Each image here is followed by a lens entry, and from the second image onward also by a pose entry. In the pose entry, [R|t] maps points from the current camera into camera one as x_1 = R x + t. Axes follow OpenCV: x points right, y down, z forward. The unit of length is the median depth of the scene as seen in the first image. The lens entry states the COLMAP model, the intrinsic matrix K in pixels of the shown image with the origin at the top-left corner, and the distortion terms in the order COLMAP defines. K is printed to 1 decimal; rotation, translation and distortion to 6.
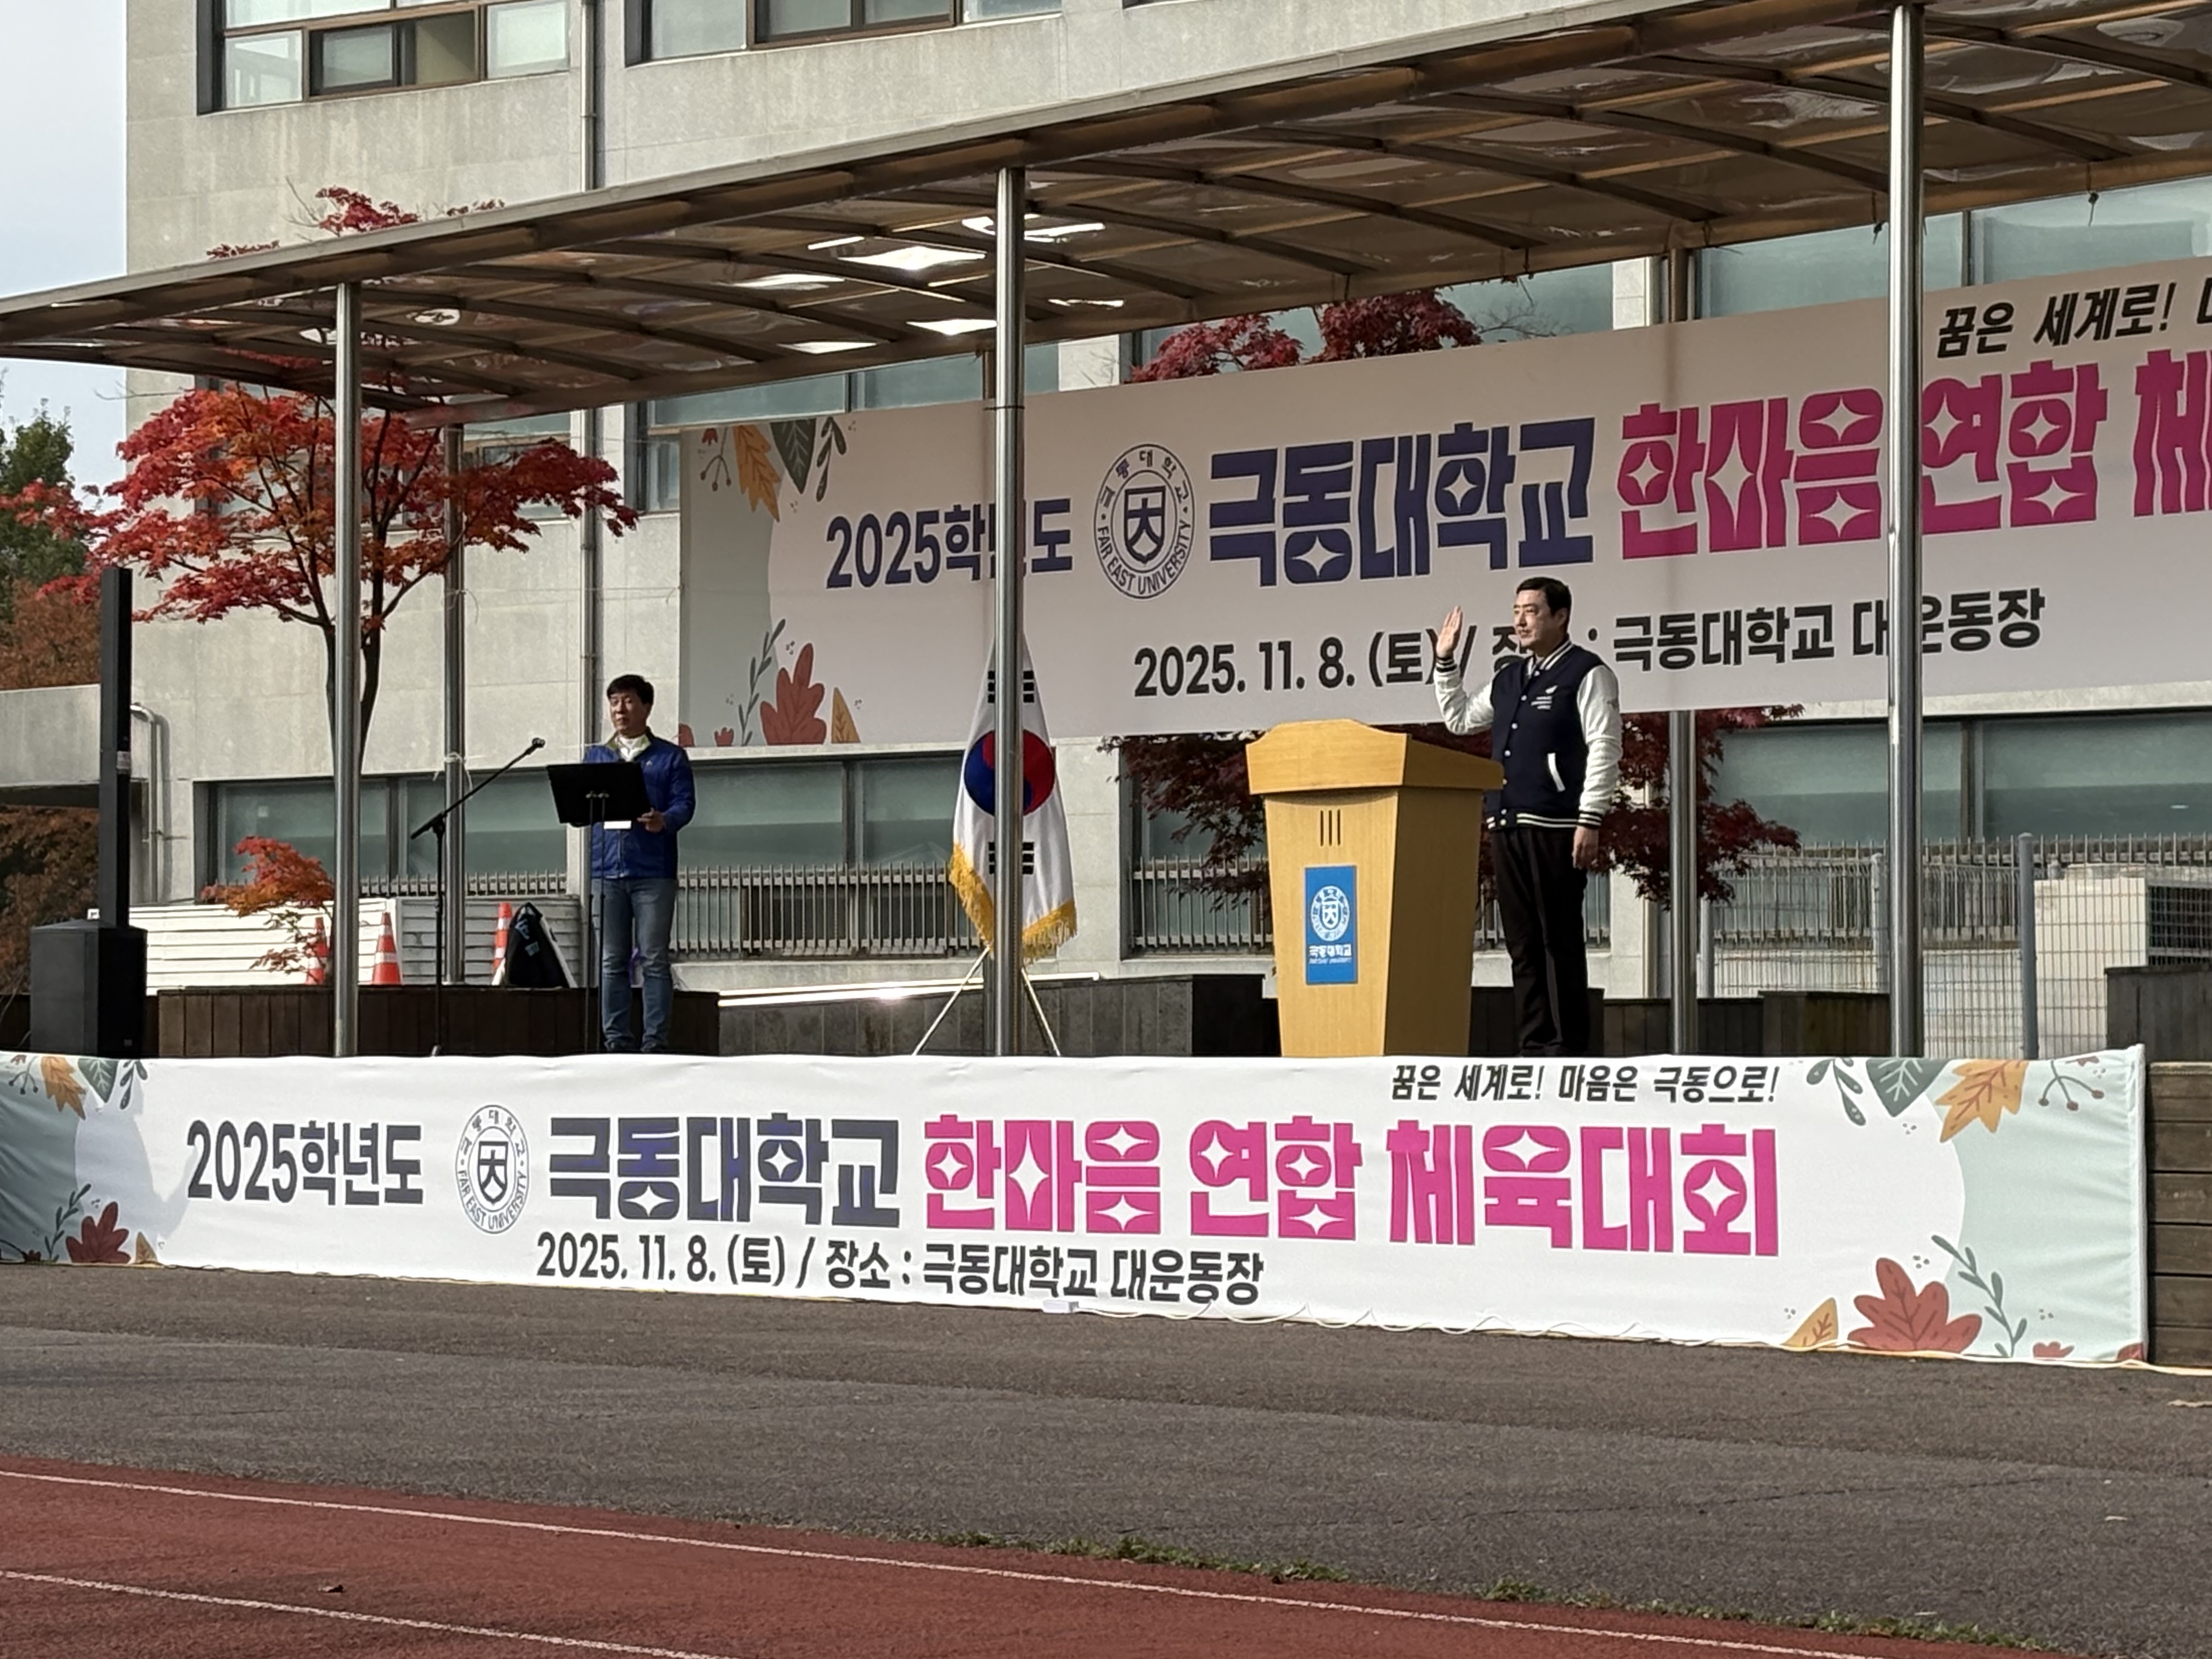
lens RADIAL K [[6111.7, 0, 1106.0], [0, 6111.7, 829.5], [0, 0, 1]] dist [0.241392, 1.314868]
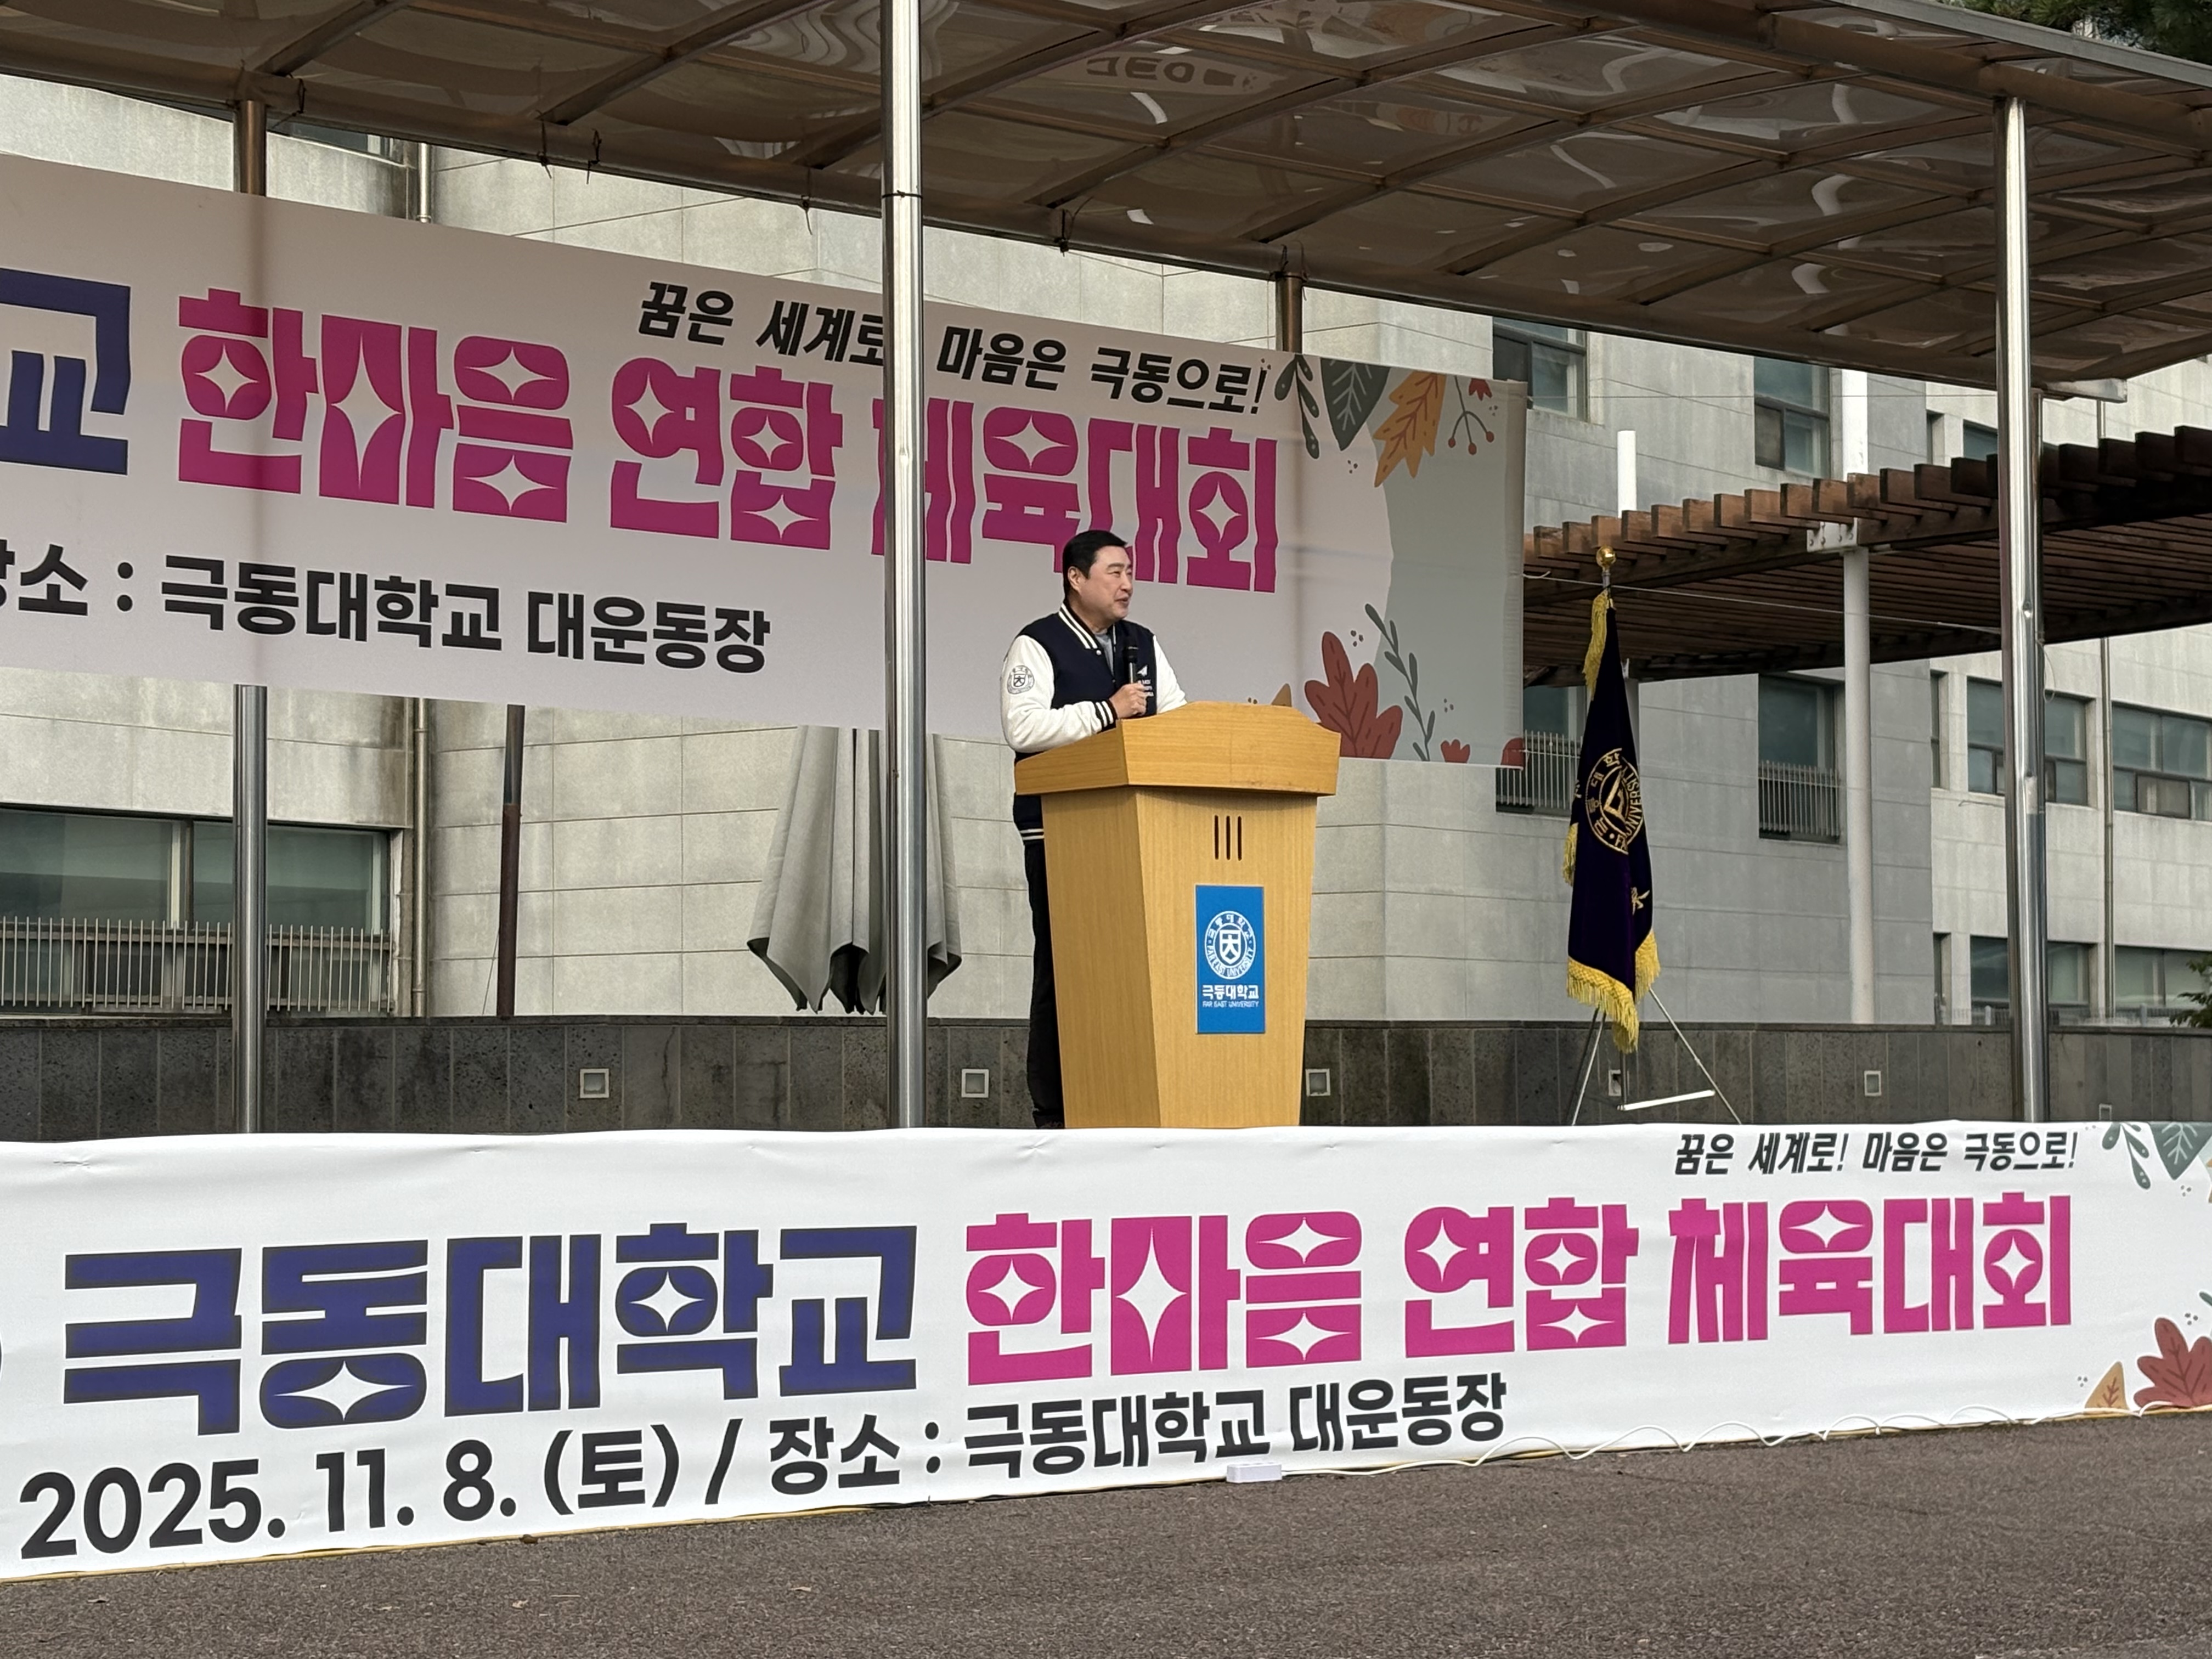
lens RADIAL K [[4231.1, 0, 1106.0], [0, 4231.1, 829.5], [0, 0, 1]] dist [0.280032, -1.208491]
pose [[0.015683, 0.063905, 0.997833, -0.516761], [-0.033440, 0.997431, -0.063353, 0.034337], [-0.999318, -0.032374, 0.017780, 1.009973]]
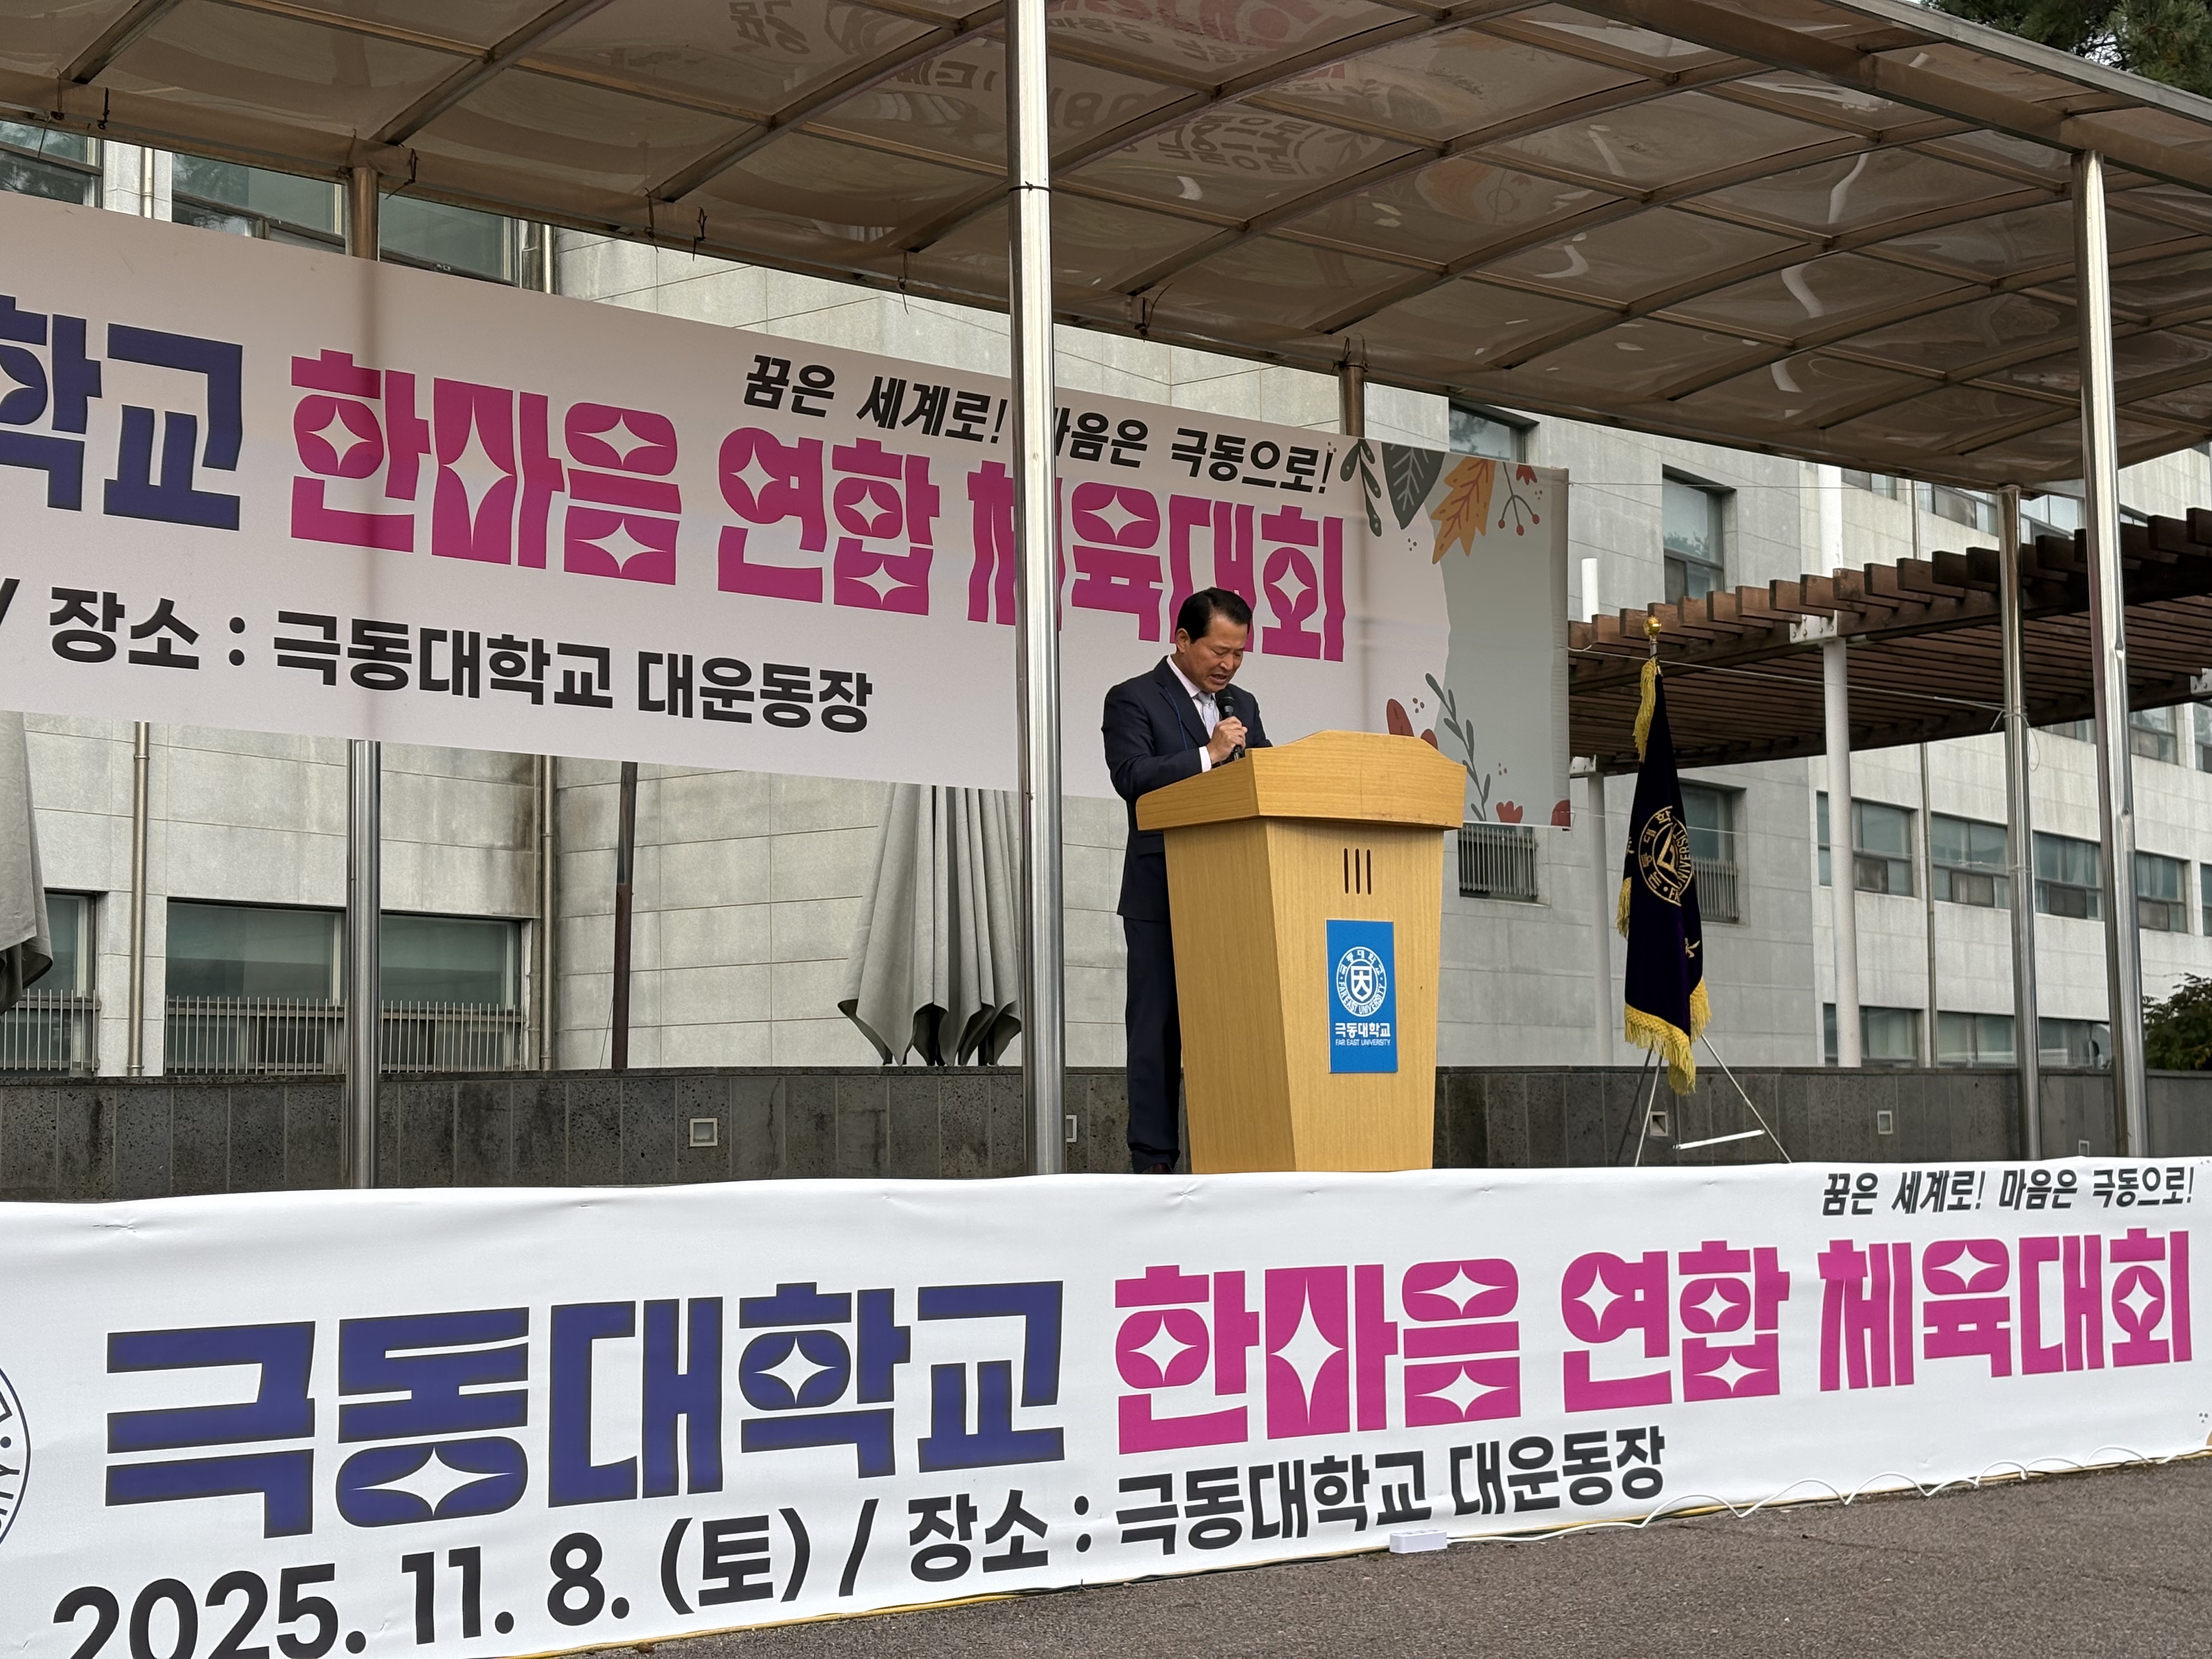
lens RADIAL K [[3291.5, 0, 1106.0], [0, 3291.5, 829.5], [0, 0, 1]] dist [0.267119, -1.071648]
pose [[0.011164, 0.095325, 0.995384, -0.382985], [-0.023546, 0.995195, -0.095043, 0.035186], [-0.999660, -0.022376, 0.013355, 1.030402]]
